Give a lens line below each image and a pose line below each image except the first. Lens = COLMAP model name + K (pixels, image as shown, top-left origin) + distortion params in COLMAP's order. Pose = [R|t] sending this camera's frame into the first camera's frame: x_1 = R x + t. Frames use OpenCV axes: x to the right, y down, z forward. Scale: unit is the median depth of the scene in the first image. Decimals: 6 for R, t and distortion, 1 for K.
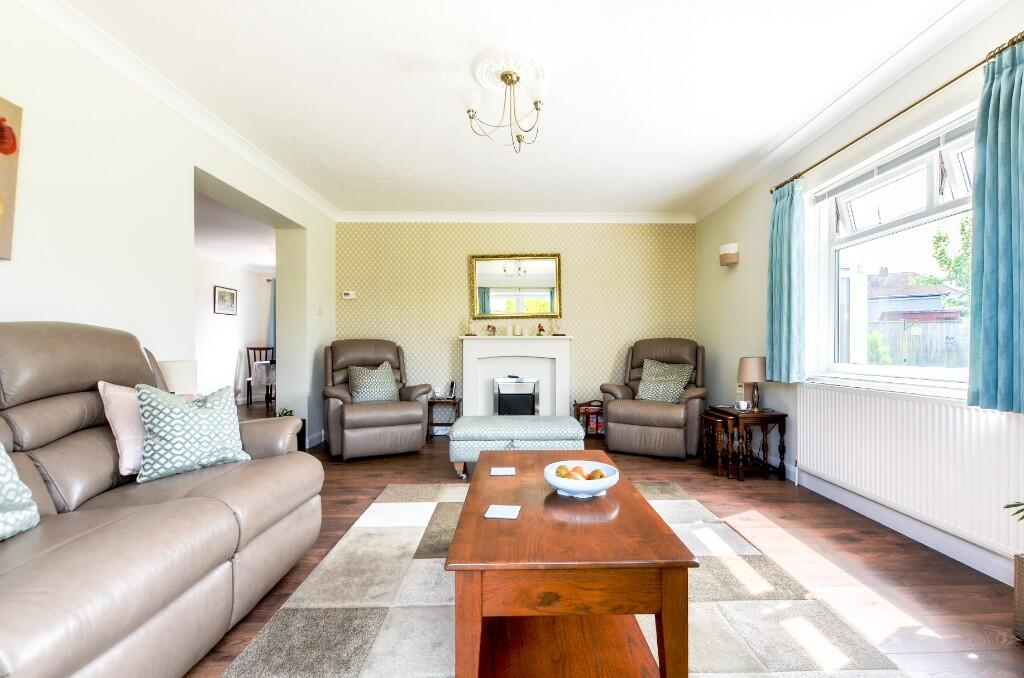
lens RADIAL K [[455.3, 0, 508.8], [0, 455.3, 341.8], [0, 0, 1]] dist [0.005542, 0.000252]
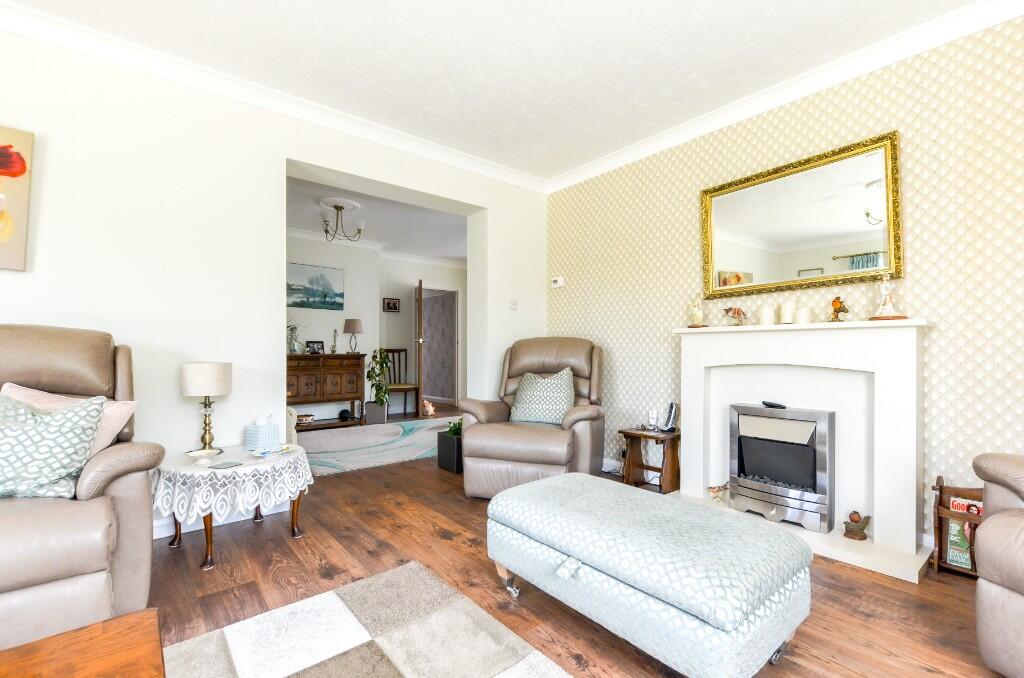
lens RADIAL K [[455.3, 0, 517.4], [0, 455.3, 345.4], [0, 0, 1]] dist [0.005542, 0.000252]
pose [[0.653817, -0.008433, -0.756606, 0.213549], [0.011536, 0.999933, -0.001176, 0.007409], [0.756565, -0.007960, 0.653870, 0.457814]]
